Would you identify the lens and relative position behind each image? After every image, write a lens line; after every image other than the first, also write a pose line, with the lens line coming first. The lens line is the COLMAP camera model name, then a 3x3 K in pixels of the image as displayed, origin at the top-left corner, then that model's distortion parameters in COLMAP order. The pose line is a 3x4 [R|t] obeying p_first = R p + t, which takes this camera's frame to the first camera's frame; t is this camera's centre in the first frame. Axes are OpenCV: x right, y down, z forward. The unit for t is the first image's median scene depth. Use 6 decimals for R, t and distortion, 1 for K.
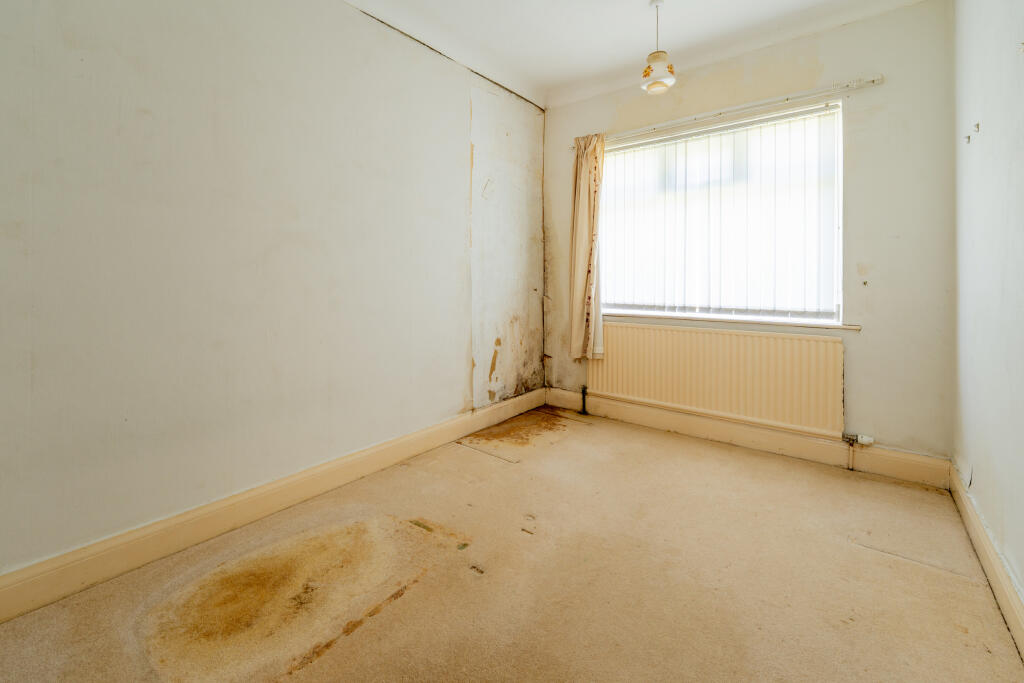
lens RADIAL K [[417.6, 0, 529.6], [0, 417.6, 284.8], [0, 0, 1]] dist [0.006687, -0.001799]
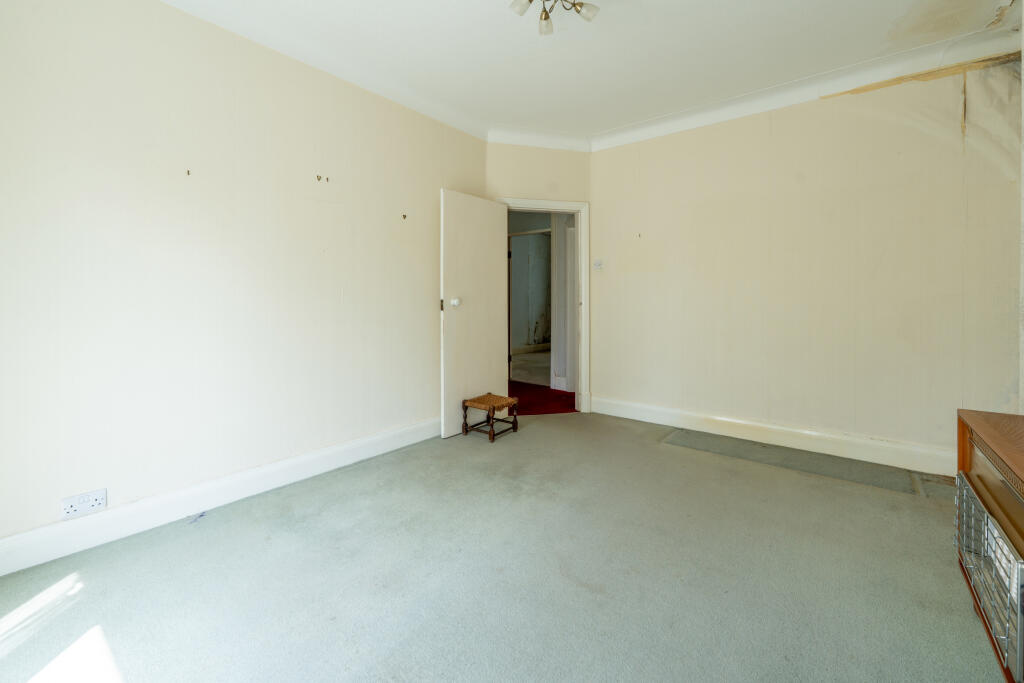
lens RADIAL K [[417.6, 0, 513.4], [0, 417.6, 340.3], [0, 0, 1]] dist [0.006687, -0.001799]
pose [[0.999519, -0.007030, -0.030206, -0.156127], [0.009382, 0.996875, 0.078441, 0.032501], [0.029560, -0.078687, 0.996461, -1.928317]]
